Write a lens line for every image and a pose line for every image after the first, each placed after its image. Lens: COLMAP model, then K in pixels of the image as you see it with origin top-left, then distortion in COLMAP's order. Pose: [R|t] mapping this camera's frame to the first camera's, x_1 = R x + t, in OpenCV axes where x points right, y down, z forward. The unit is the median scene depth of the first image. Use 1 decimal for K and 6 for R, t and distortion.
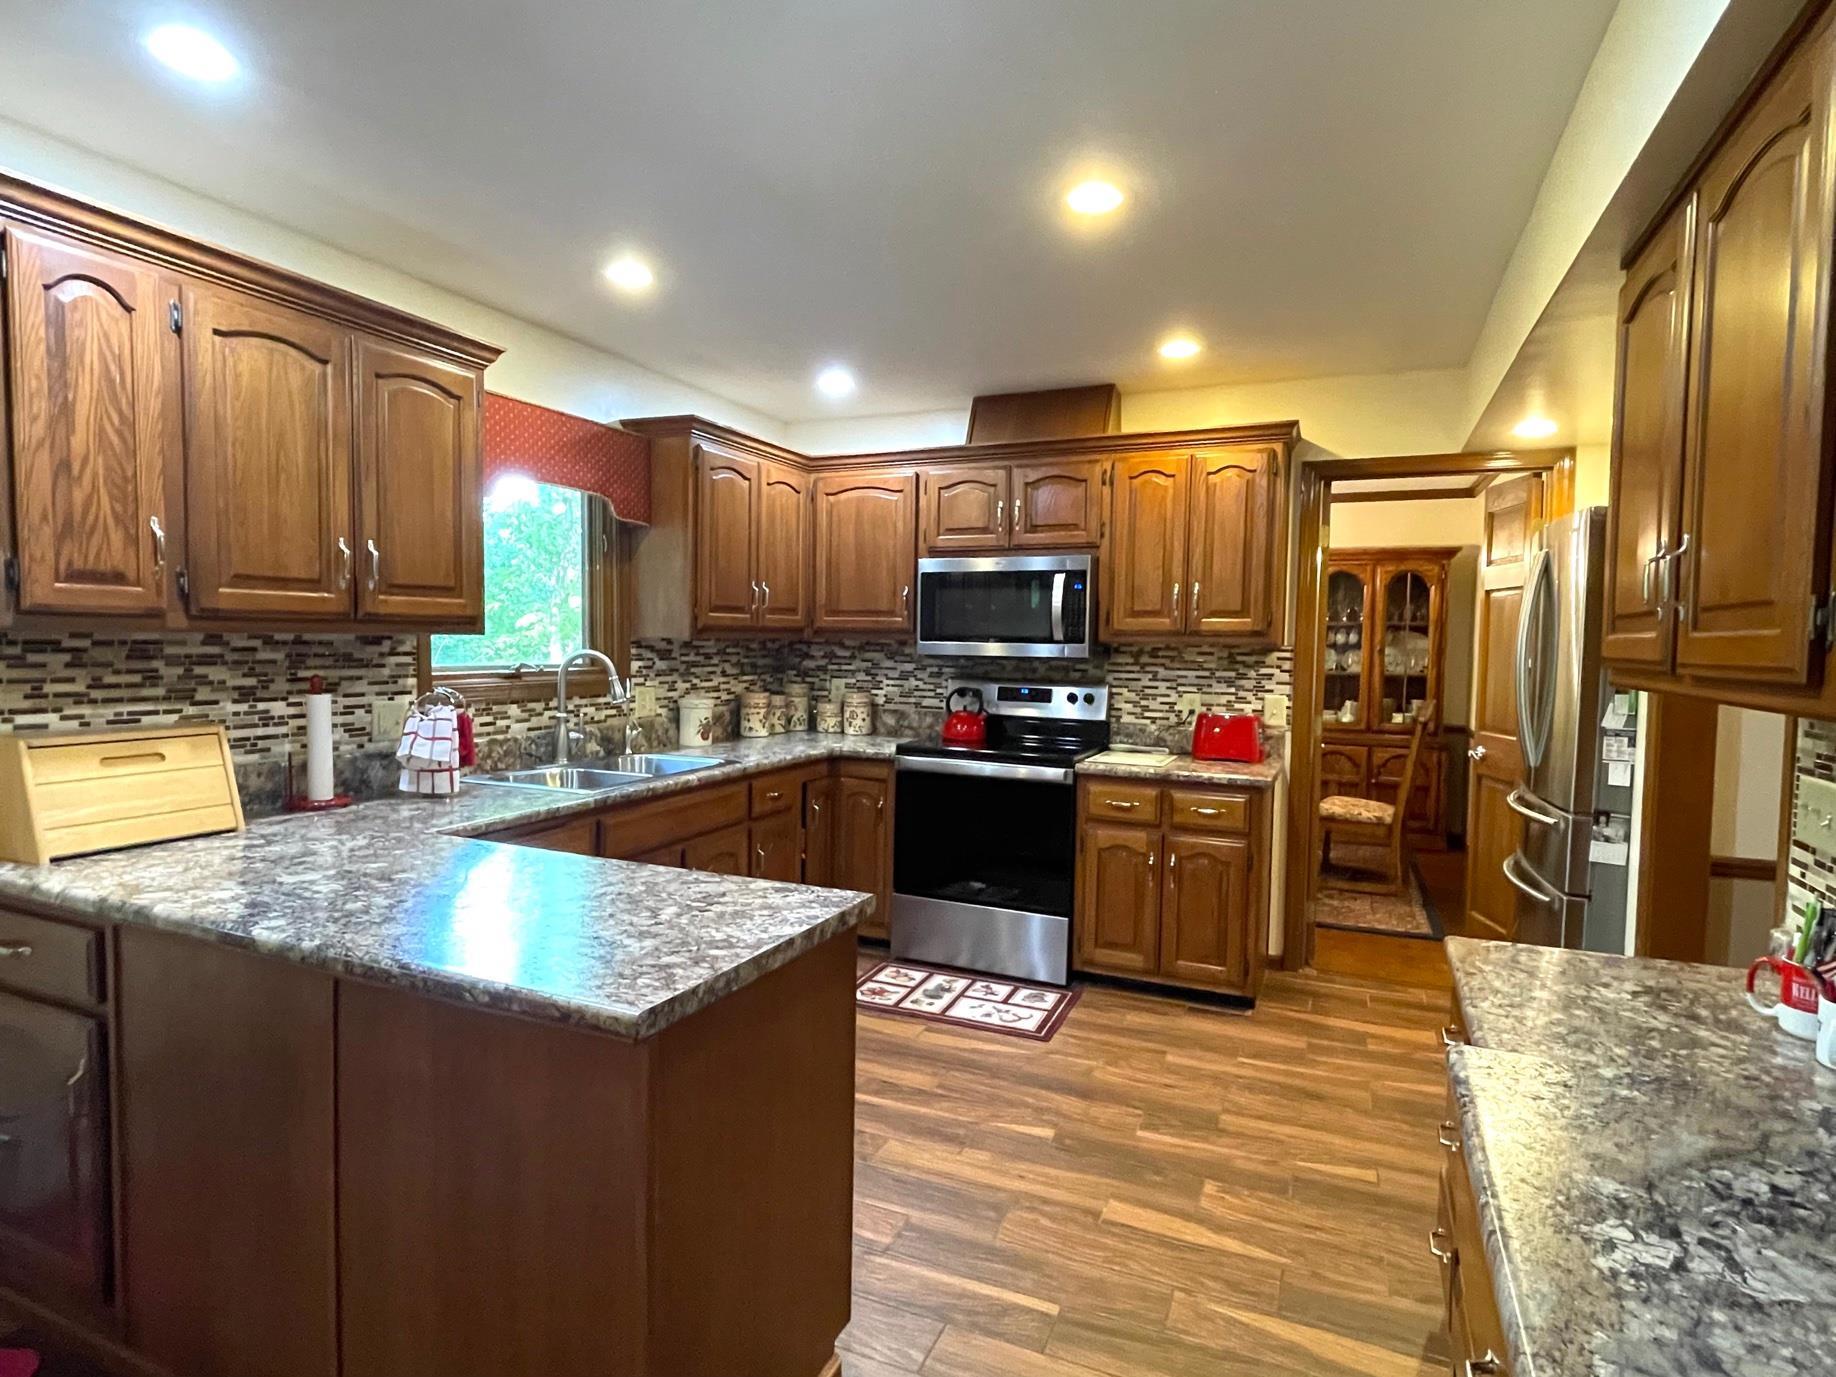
lens RADIAL K [[993.4, 0, 910.4], [0, 993.4, 690.3], [0, 0, 1]] dist [0.005827, 0.000549]
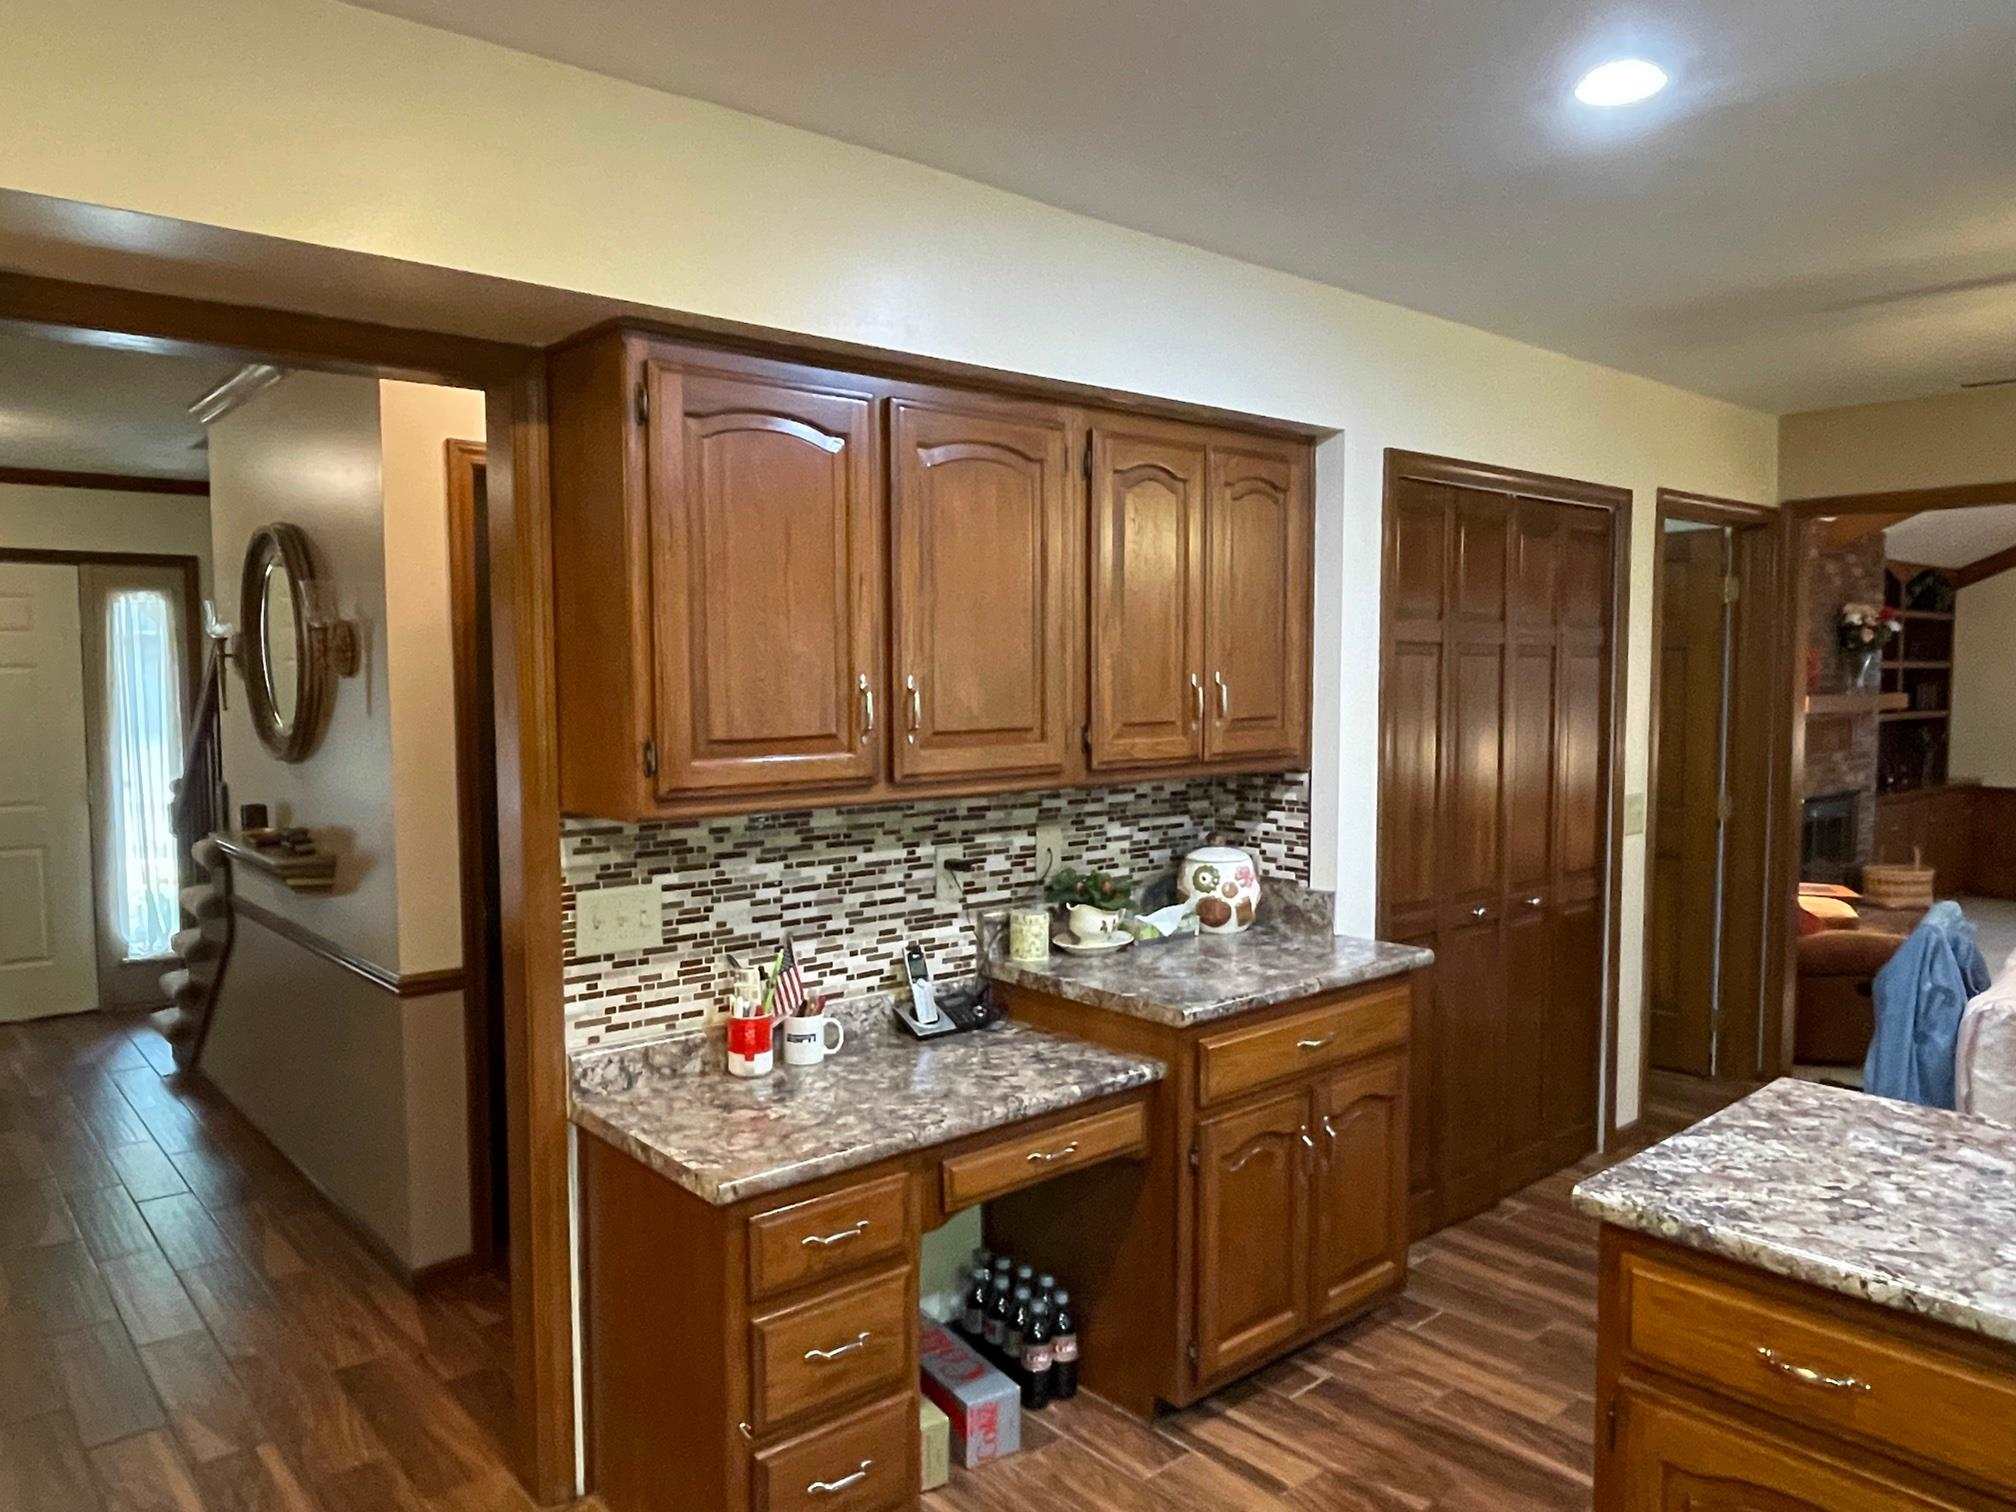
lens RADIAL K [[1357.1, 0, 995.0], [0, 1357.1, 768.9], [0, 0, 1]] dist [-0.007081, -0.002073]
pose [[-0.900052, -0.038872, 0.434046, -0.072230], [0.017136, 0.992086, 0.124383, -0.201787], [-0.435446, 0.119389, -0.892263, 2.031359]]
